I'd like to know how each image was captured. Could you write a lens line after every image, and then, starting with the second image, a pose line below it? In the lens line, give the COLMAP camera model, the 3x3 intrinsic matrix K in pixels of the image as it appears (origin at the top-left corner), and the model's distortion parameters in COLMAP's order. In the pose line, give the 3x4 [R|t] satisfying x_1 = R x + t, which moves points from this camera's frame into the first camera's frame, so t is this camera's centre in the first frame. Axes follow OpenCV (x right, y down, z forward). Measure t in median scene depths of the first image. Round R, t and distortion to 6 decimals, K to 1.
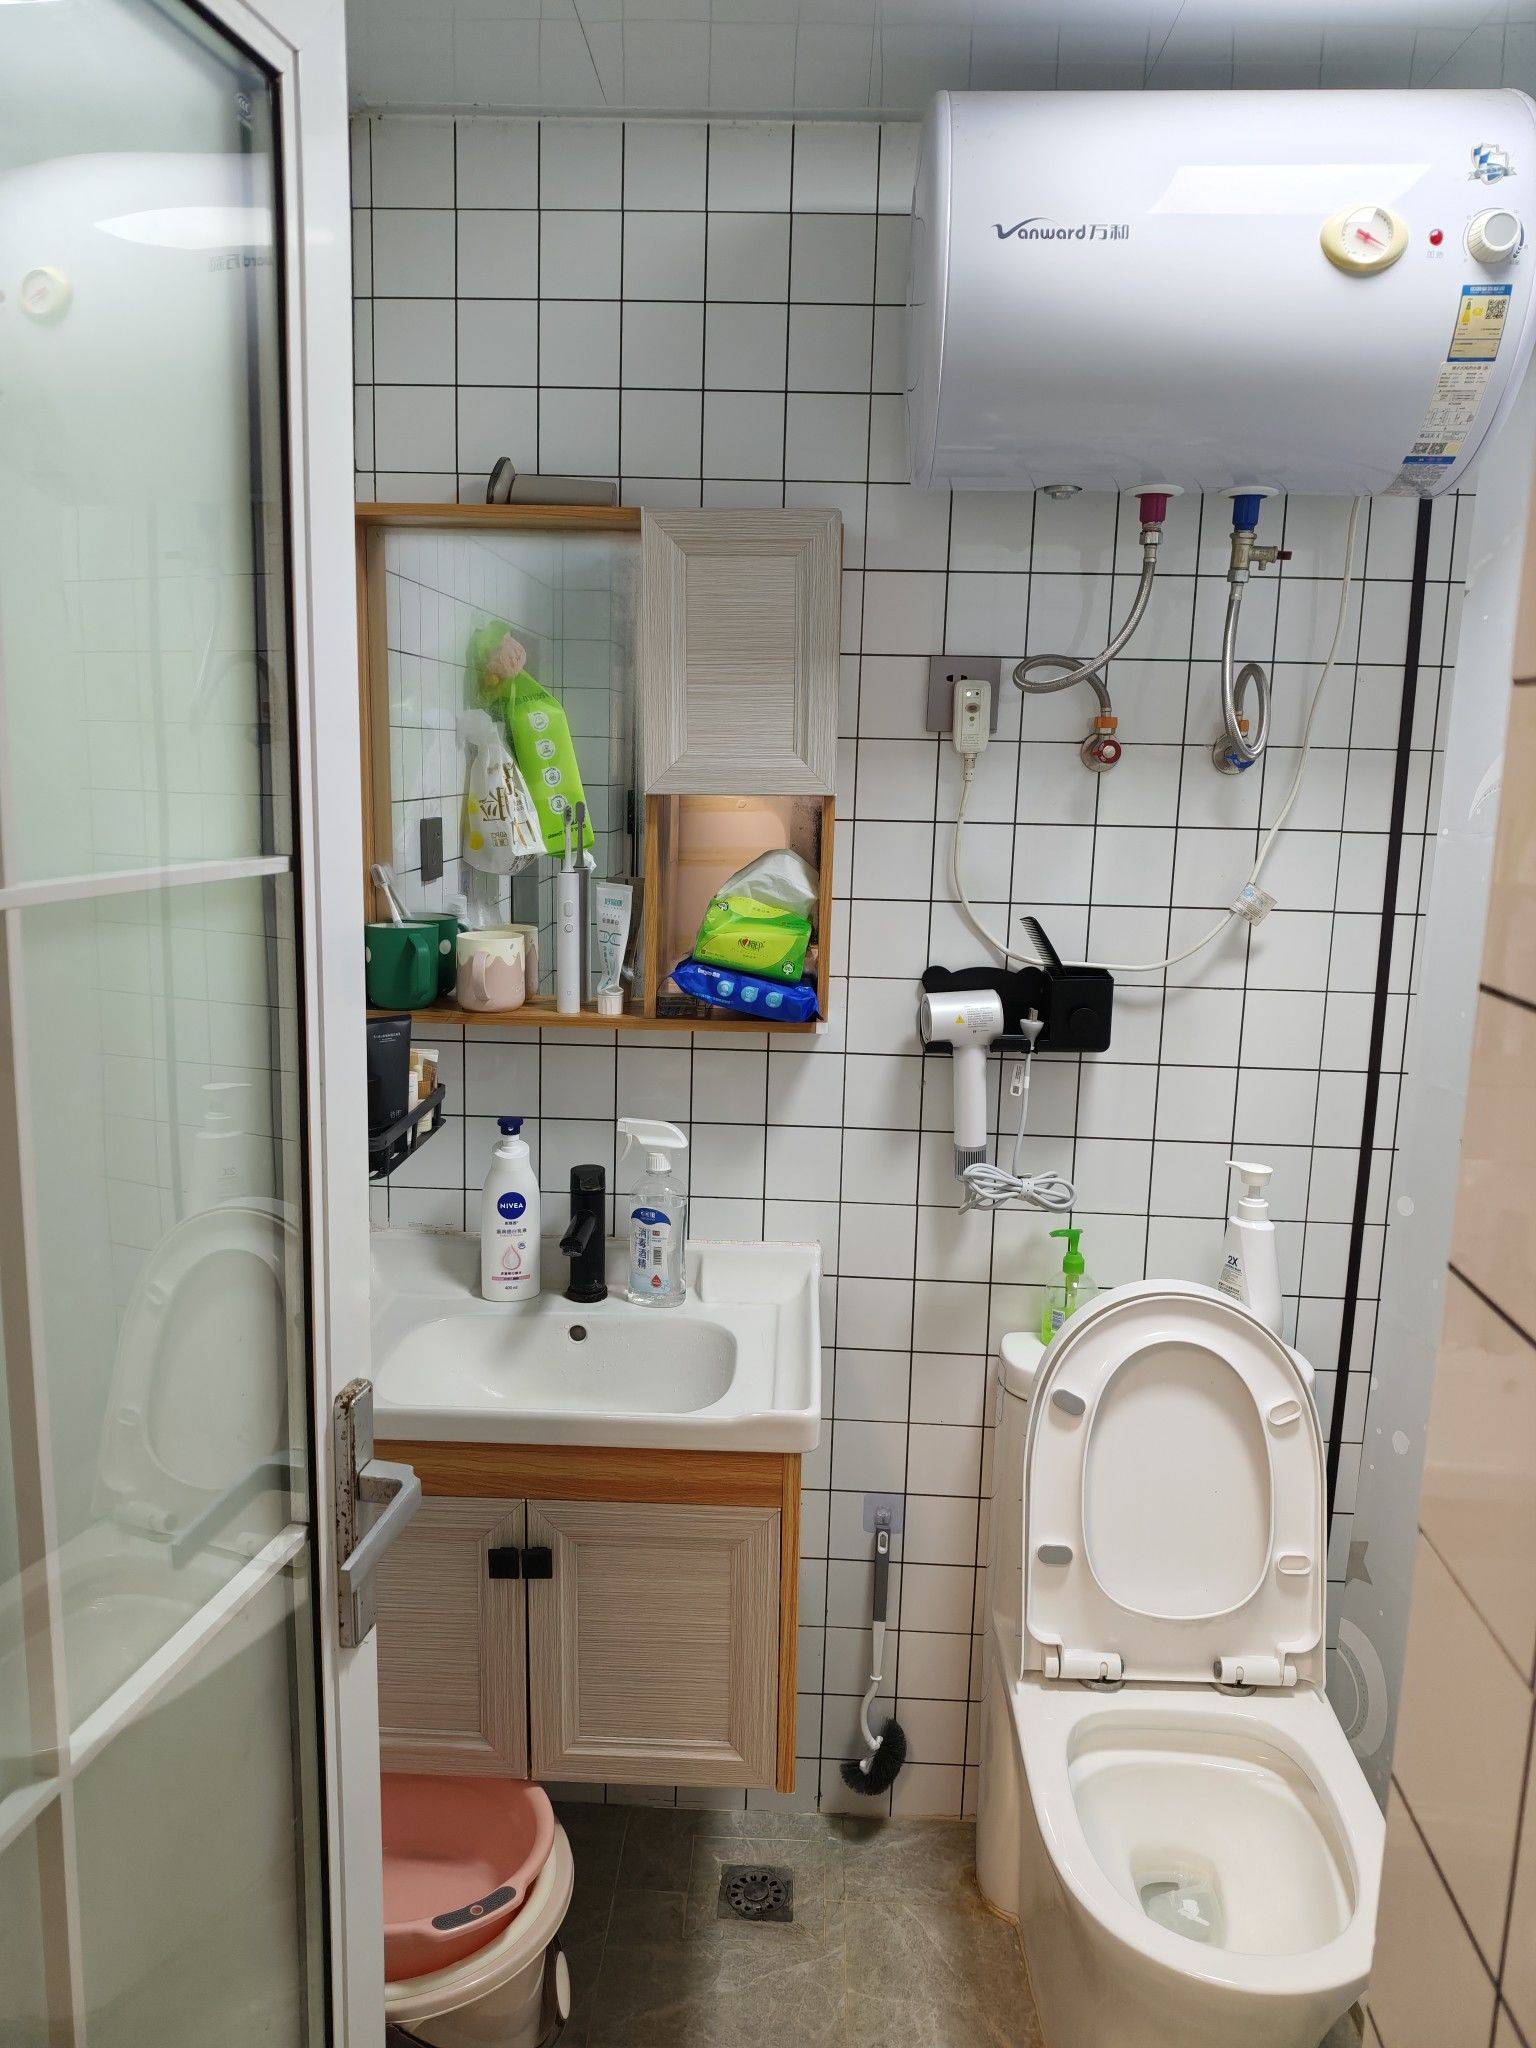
lens RADIAL K [[1476.6, 0, 765.4], [0, 1476.6, 1023.0], [0, 0, 1]] dist [-0.007749, -0.005899]
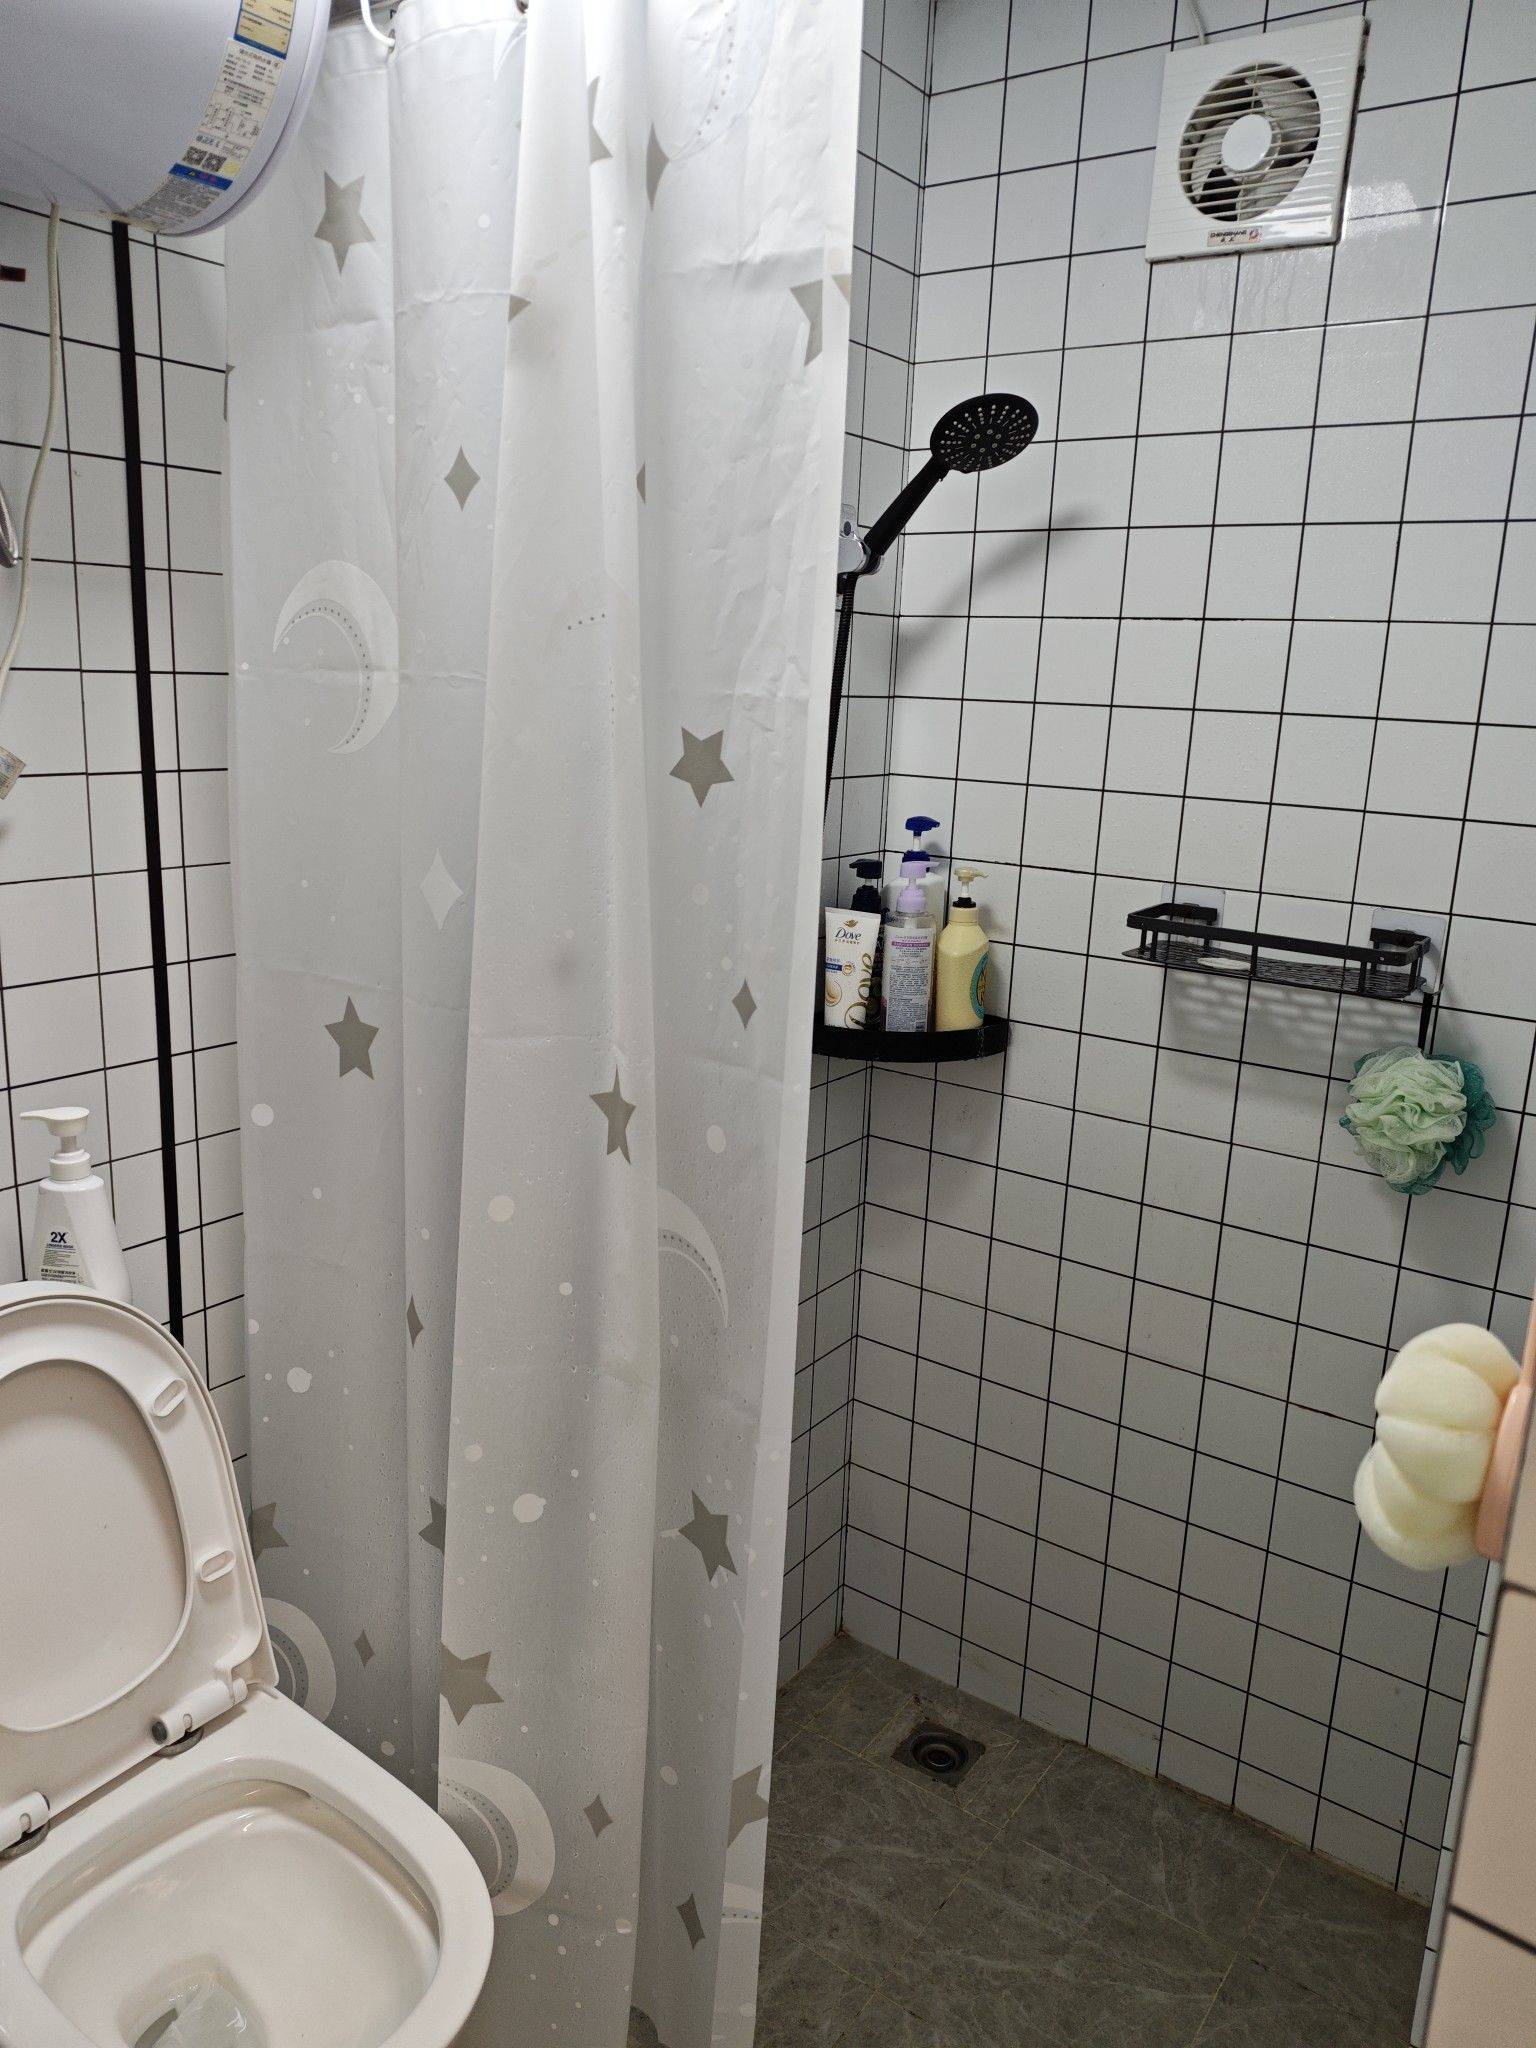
lens RADIAL K [[1476.6, 0, 764.1], [0, 1476.6, 1018.9], [0, 0, 1]] dist [-0.007749, -0.005899]
pose [[0.556641, -0.195018, 0.807539, -0.080544], [0.123114, 0.980688, 0.151971, -0.023387], [-0.821580, 0.014826, 0.569900, 0.268259]]
